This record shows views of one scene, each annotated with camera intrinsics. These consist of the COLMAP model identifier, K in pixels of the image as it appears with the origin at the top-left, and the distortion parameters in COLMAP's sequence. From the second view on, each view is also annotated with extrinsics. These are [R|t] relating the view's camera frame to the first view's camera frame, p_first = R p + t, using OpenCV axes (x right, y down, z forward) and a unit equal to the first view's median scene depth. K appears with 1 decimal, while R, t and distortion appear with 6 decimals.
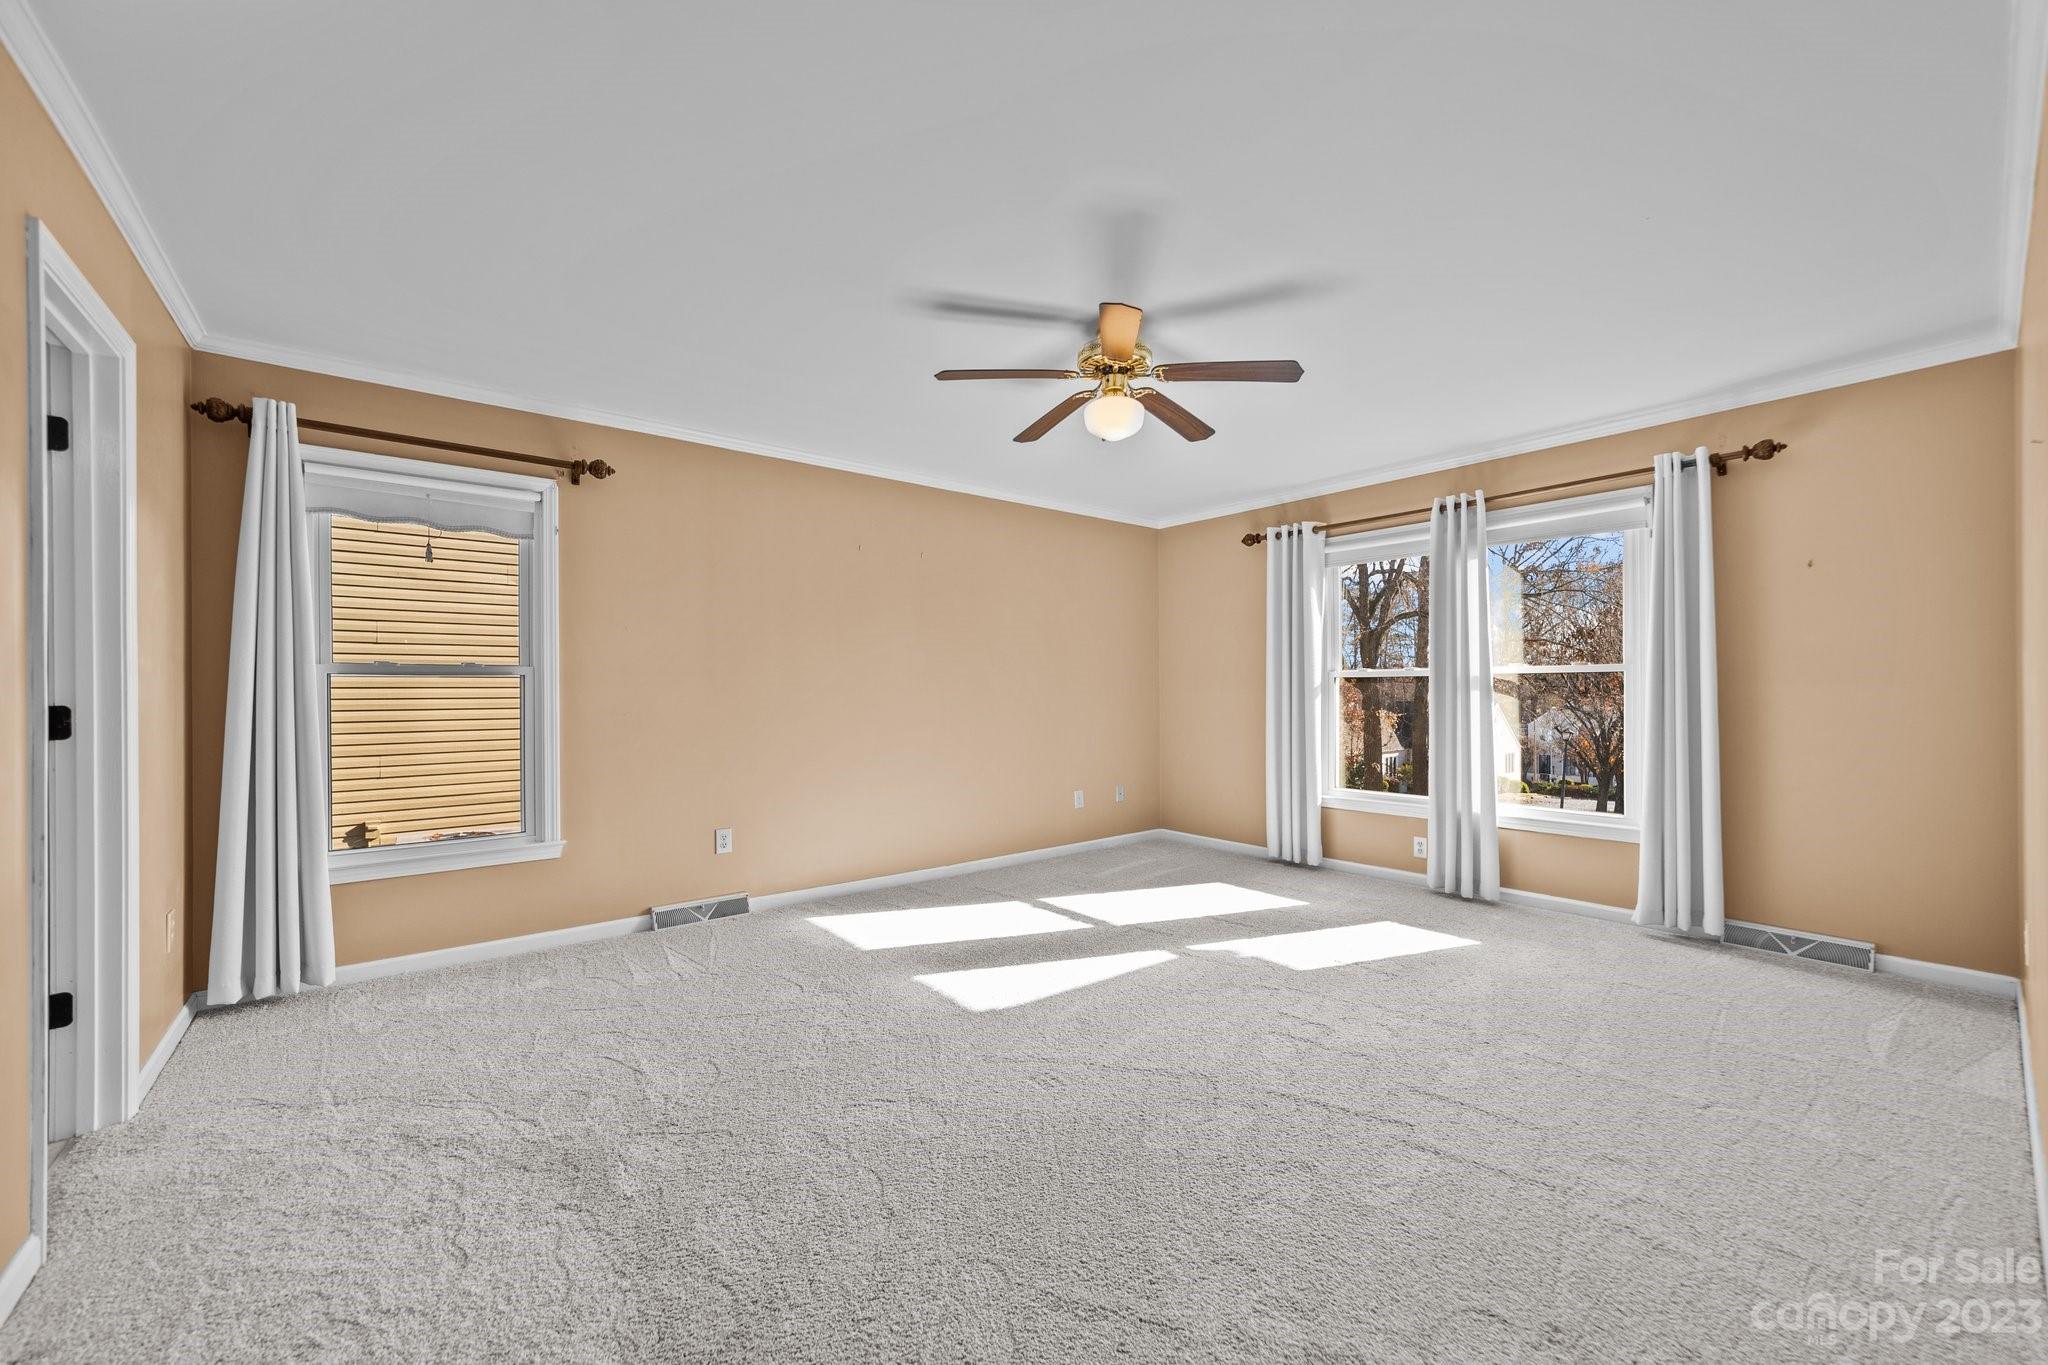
lens RADIAL K [[789.1, 0, 1026.3], [0, 789.1, 683.6], [0, 0, 1]] dist [-0.020066, 0.010169]
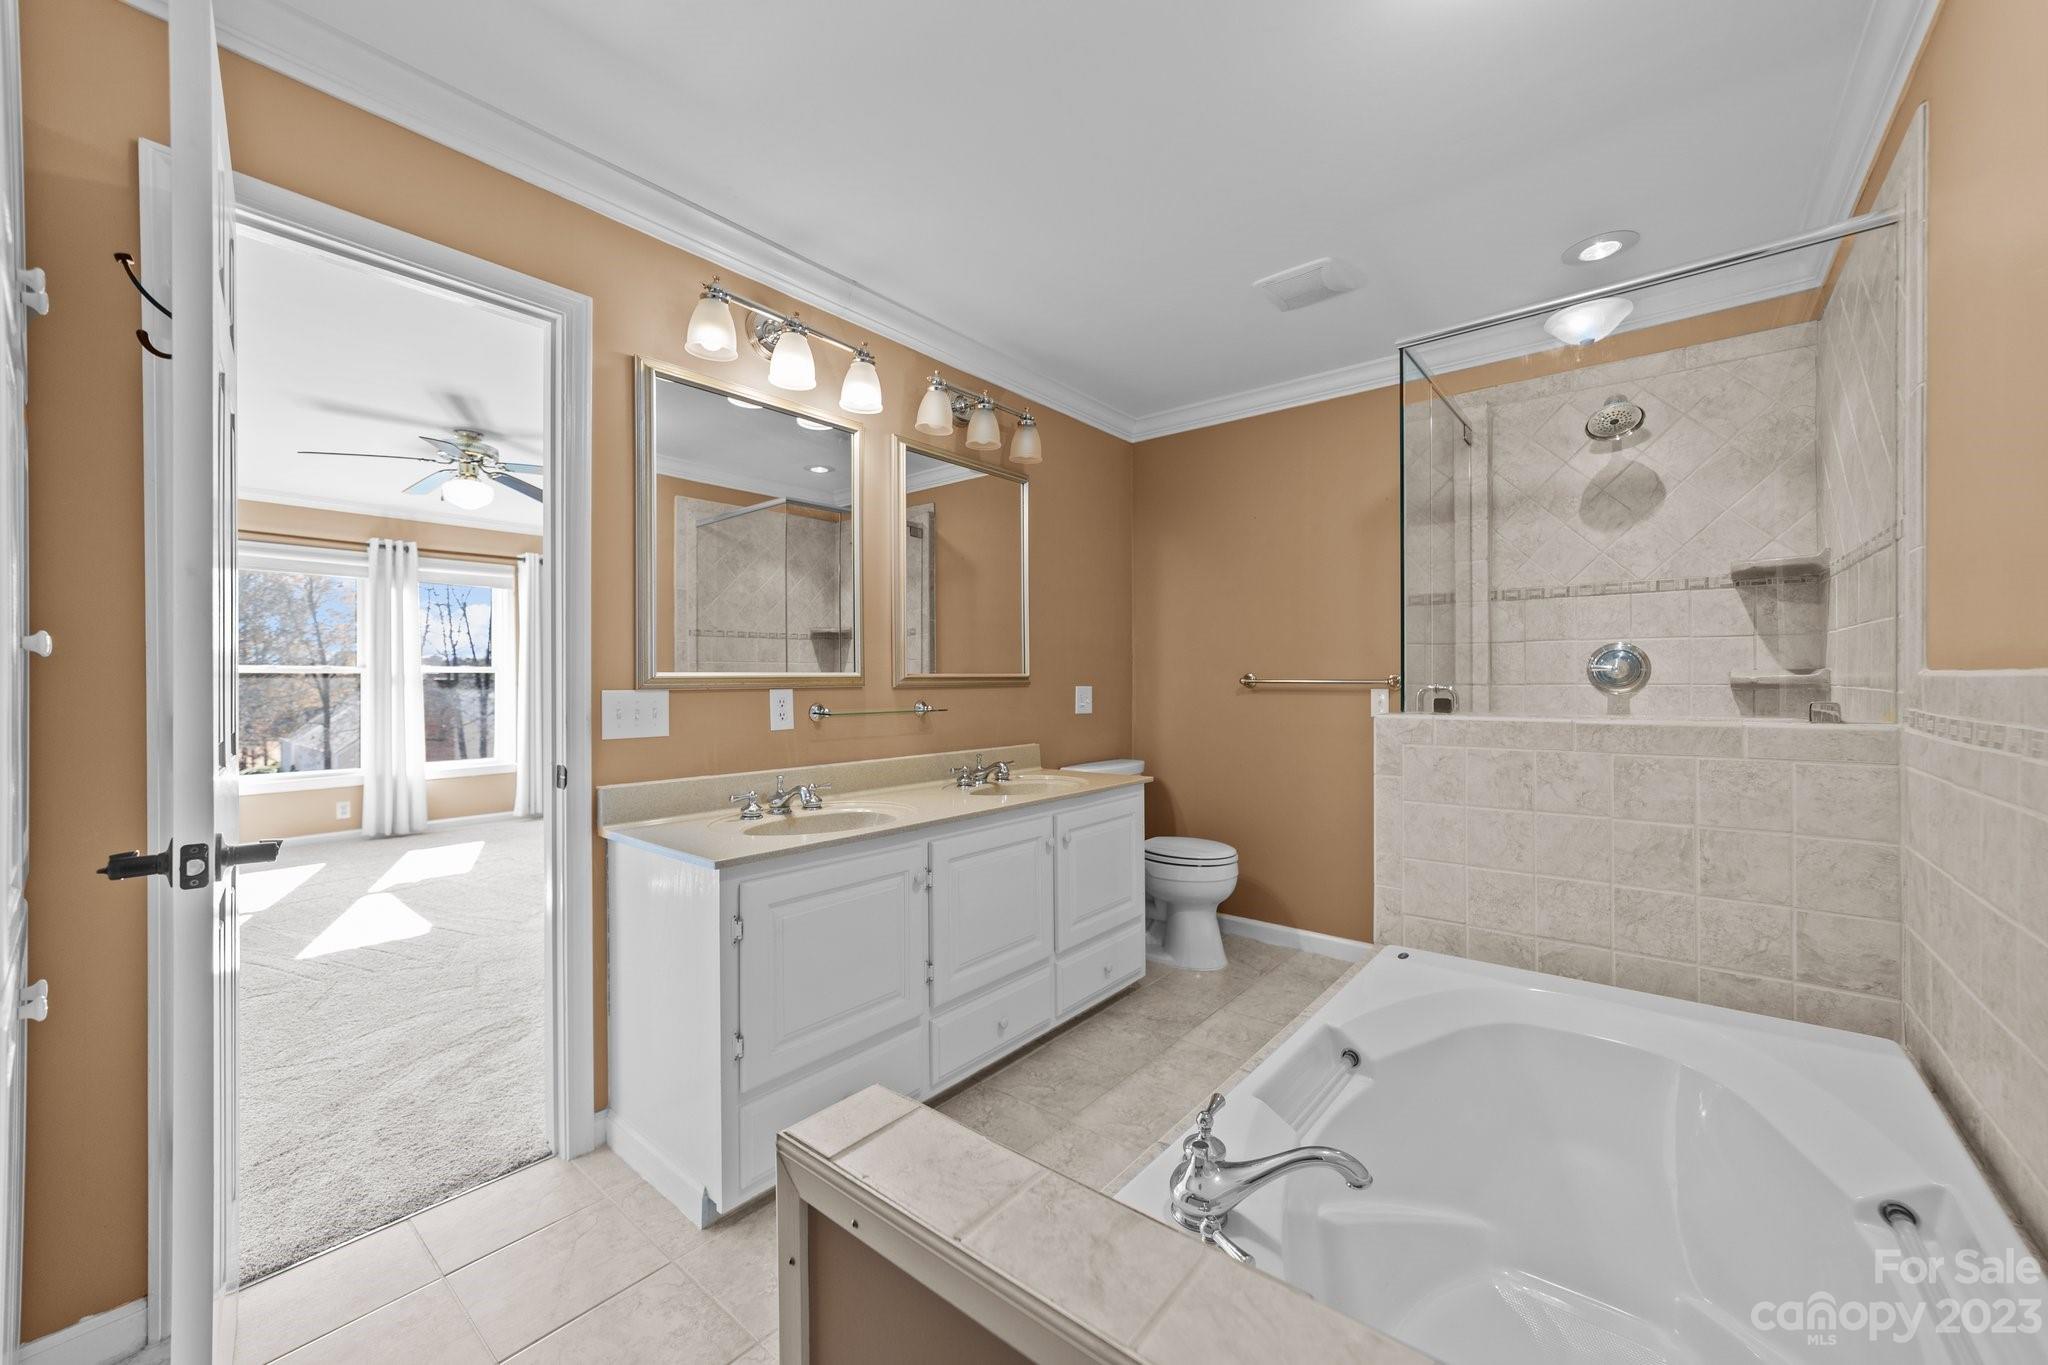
lens RADIAL K [[789.1, 0, 1026.3], [0, 789.1, 683.6], [0, 0, 1]] dist [-0.020066, 0.010169]
pose [[-0.199873, 0.000154, 0.979822, -1.013880], [-0.000096, 1.000000, -0.000177, 0.008439], [-0.979822, -0.000129, -0.199873, 0.203218]]
